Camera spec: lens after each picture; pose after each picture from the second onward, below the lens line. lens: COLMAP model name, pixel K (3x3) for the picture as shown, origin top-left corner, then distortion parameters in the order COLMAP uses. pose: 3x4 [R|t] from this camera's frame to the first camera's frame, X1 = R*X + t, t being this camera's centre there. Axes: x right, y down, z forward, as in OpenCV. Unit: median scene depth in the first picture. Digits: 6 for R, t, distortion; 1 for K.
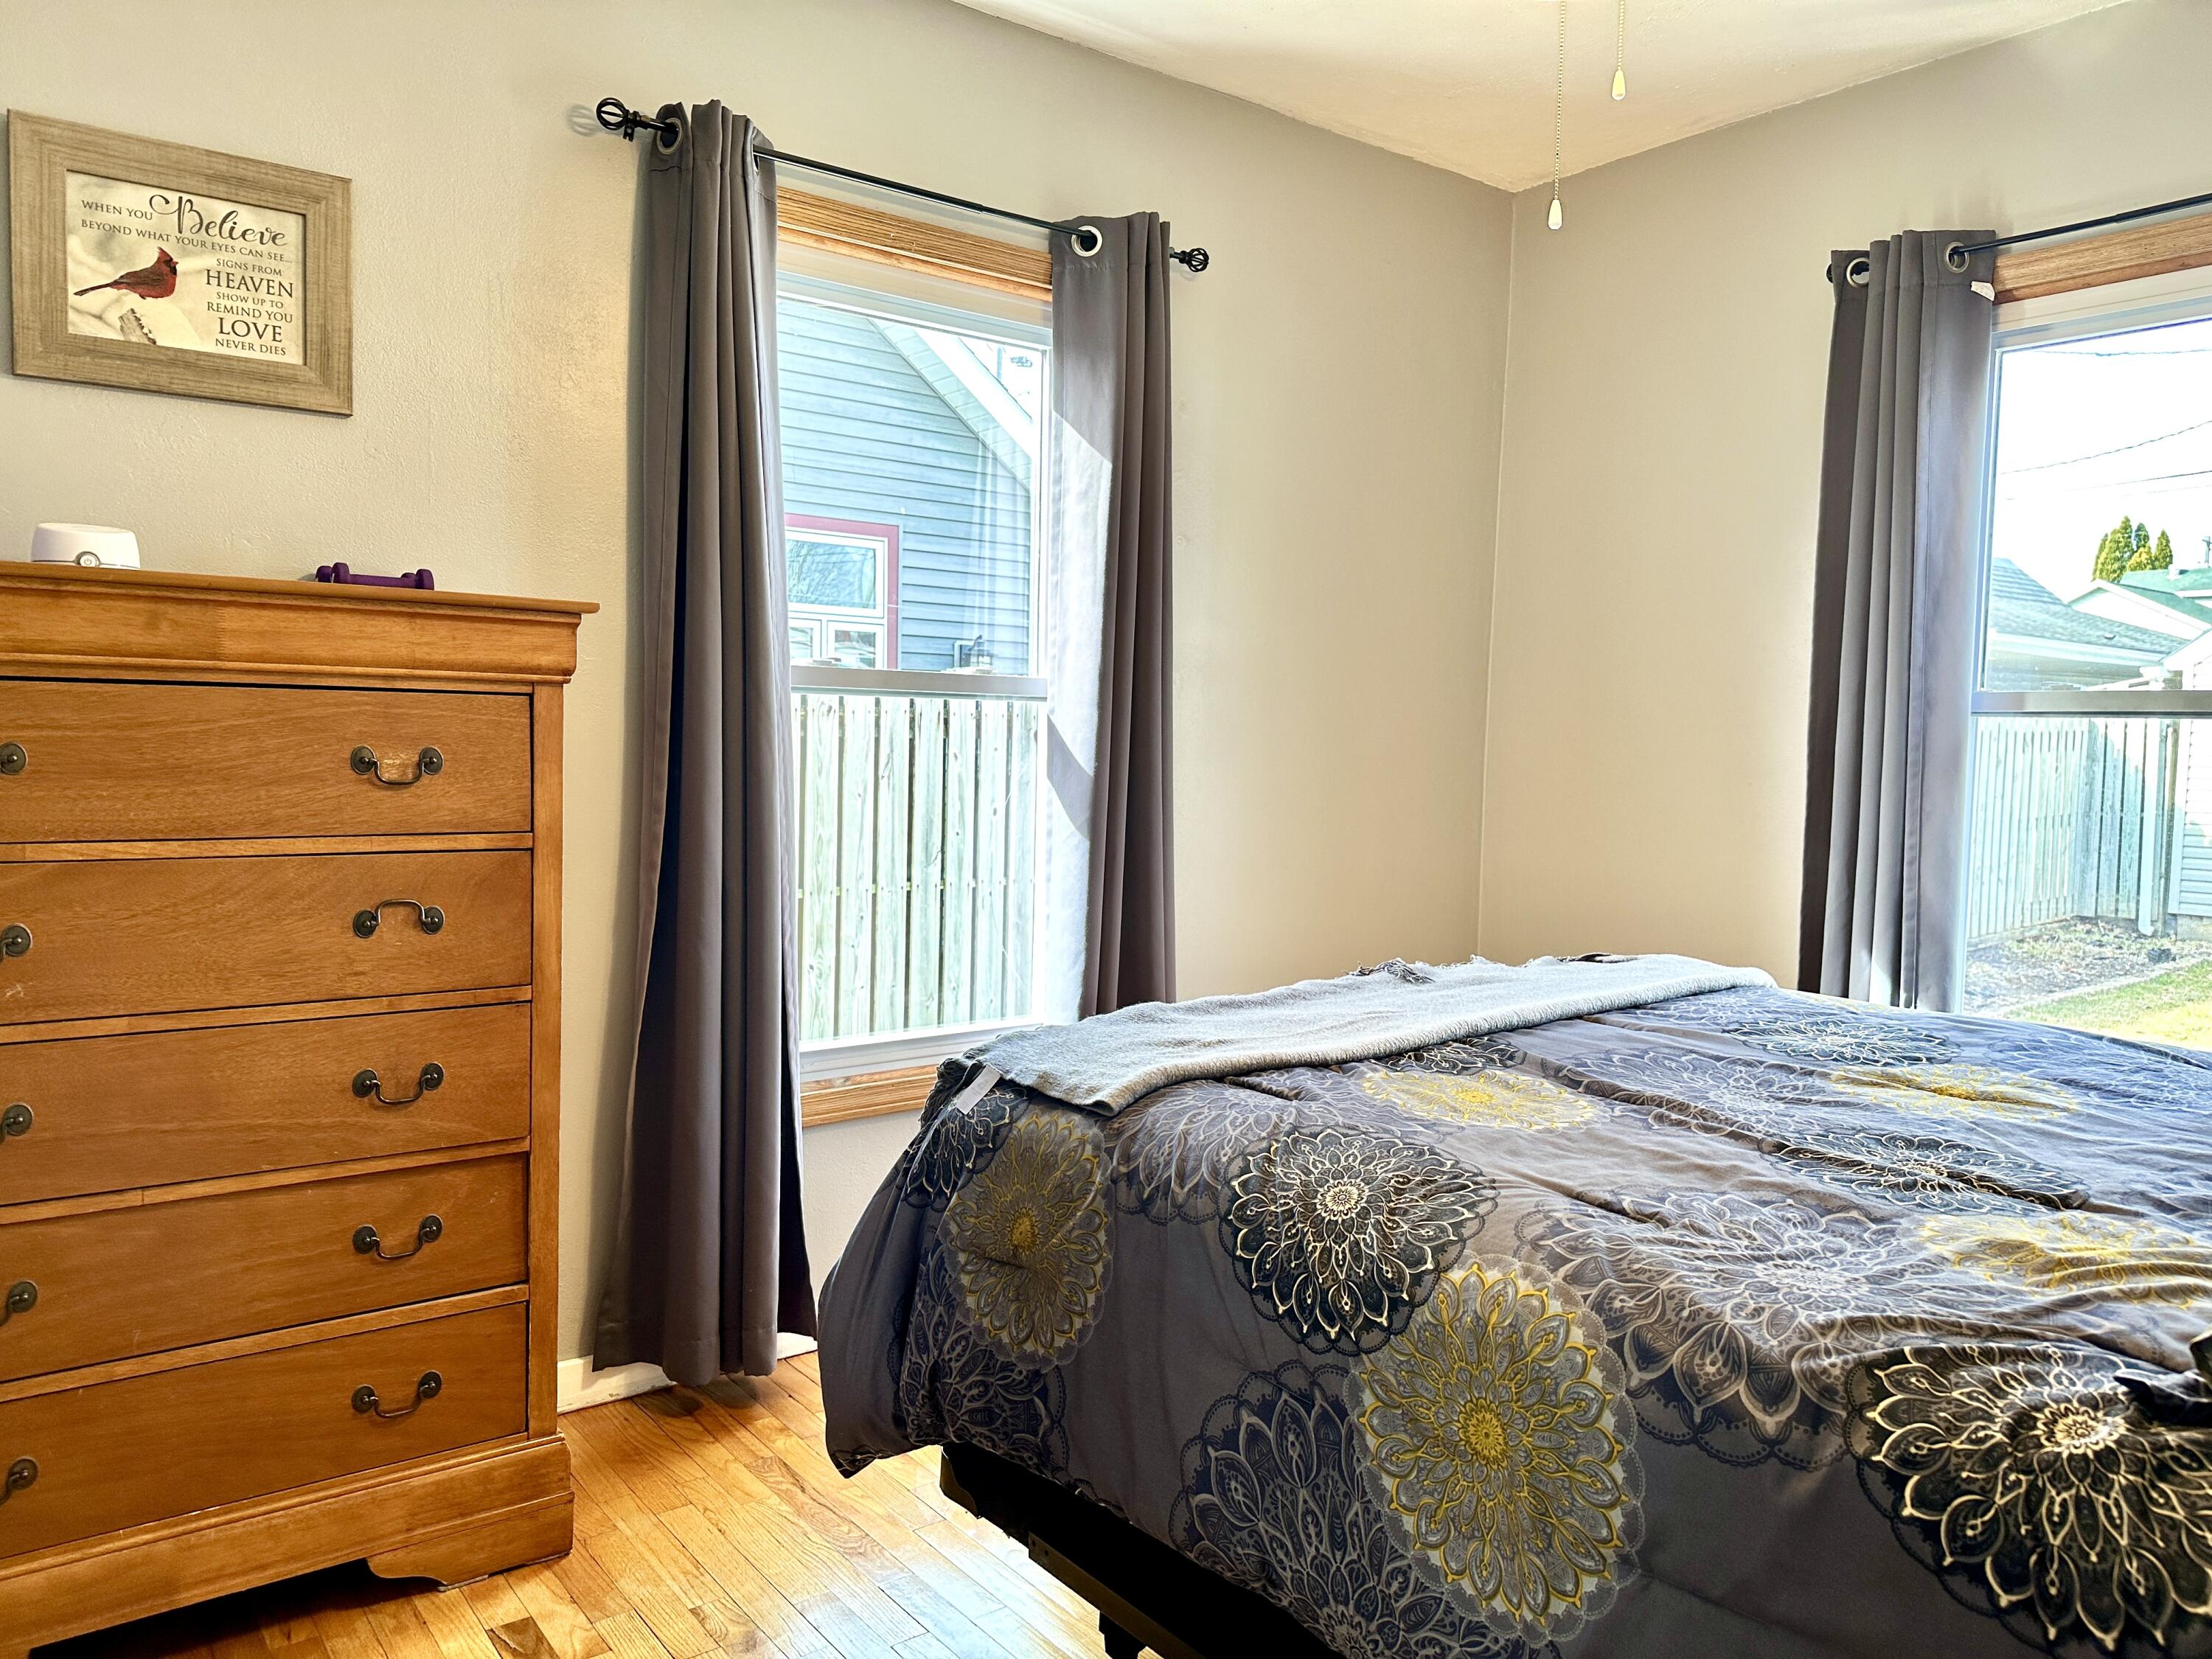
lens RADIAL K [[1544.9, 0, 1099.8], [0, 1544.9, 822.1], [0, 0, 1]] dist [0.045840, -0.044055]
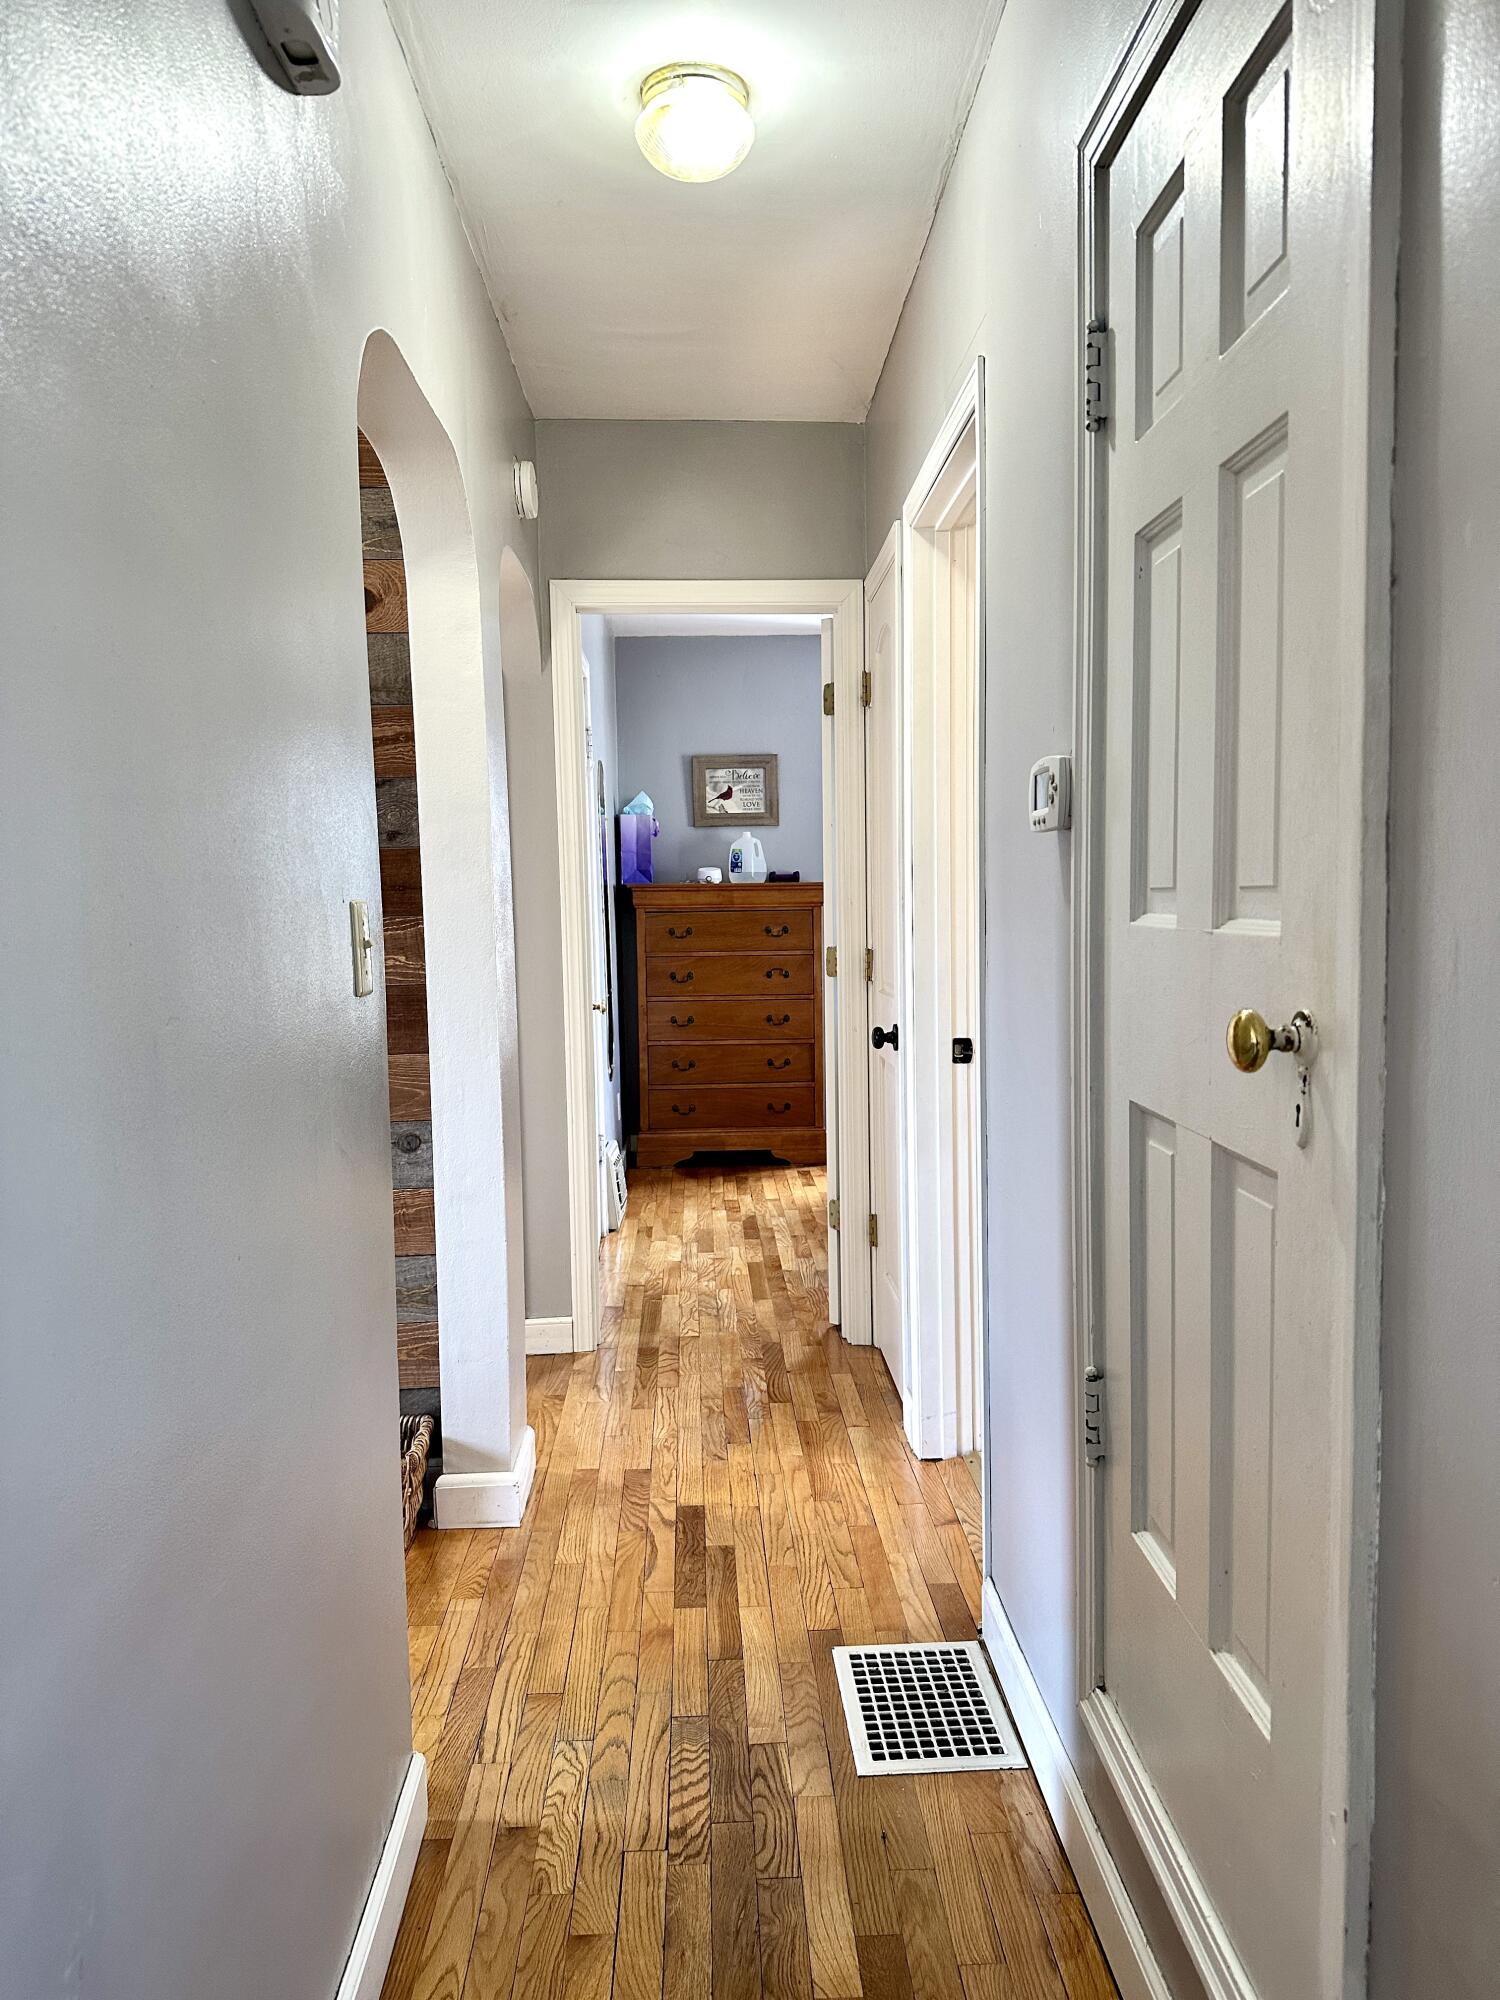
lens RADIAL K [[1396.8, 0, 753.5], [0, 1396.8, 1001.8], [0, 0, 1]] dist [0.045840, -0.044055]
pose [[0.817878, 0.005536, -0.575365, 1.311513], [0.001119, 0.999937, 0.011211, 0.087918], [0.575390, -0.009813, 0.817820, -1.610855]]
